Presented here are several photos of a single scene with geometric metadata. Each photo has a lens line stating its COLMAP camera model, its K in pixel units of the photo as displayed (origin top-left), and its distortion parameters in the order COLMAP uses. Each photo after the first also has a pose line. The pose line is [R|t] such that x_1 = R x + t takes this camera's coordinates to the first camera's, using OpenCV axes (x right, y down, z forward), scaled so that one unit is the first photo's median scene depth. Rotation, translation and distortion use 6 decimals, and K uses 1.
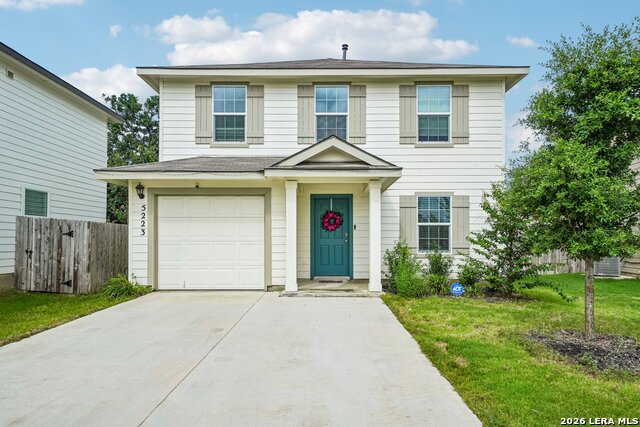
lens RADIAL K [[395.7, 0, 322.8], [0, 395.7, 213.3], [0, 0, 1]] dist [0.047031, 0.002615]
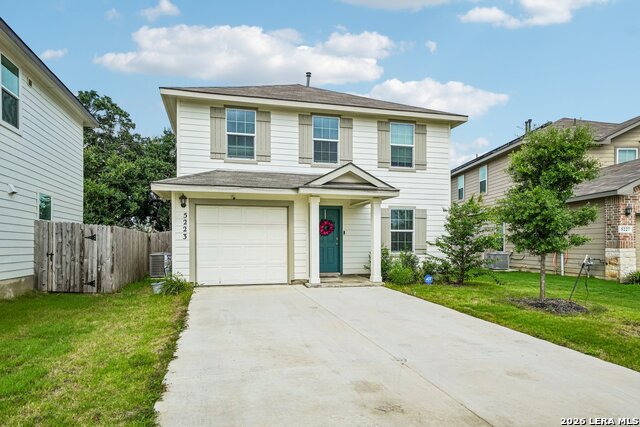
lens RADIAL K [[395.7, 0, 320.1], [0, 395.7, 217.1], [0, 0, 1]] dist [0.047031, 0.002615]
pose [[0.966971, 0.016363, 0.254361, -0.318183], [-0.017038, 0.999855, 0.000450, -0.013837], [-0.254316, -0.004769, 0.967109, -0.187511]]
